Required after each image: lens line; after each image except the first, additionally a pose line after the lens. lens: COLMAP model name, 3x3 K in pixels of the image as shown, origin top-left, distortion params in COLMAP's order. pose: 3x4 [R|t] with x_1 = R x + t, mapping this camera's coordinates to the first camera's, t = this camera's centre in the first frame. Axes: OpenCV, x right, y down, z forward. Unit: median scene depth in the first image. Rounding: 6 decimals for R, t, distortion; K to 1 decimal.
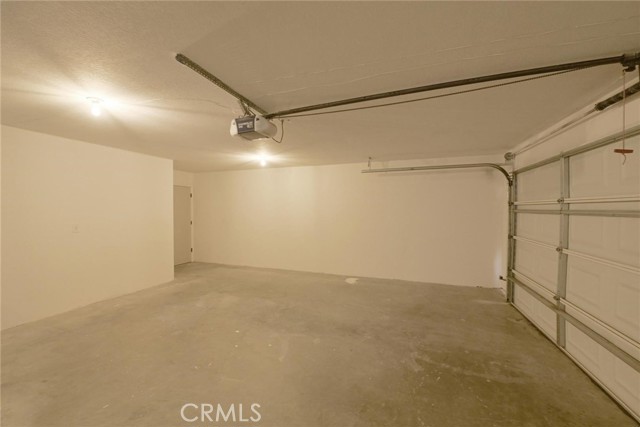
lens RADIAL K [[256.2, 0, 323.1], [0, 256.2, 209.2], [0, 0, 1]] dist [-0.004639, -0.000379]
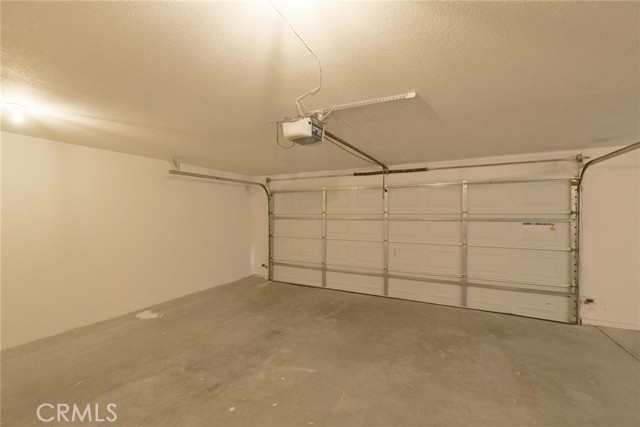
lens RADIAL K [[256.2, 0, 325.5], [0, 256.2, 215.7], [0, 0, 1]] dist [-0.004639, -0.000379]
pose [[0.134637, -0.005298, 0.990881, -0.697610], [0.001675, 0.999985, 0.005119, -0.013686], [-0.990894, 0.000970, 0.134644, 0.497093]]
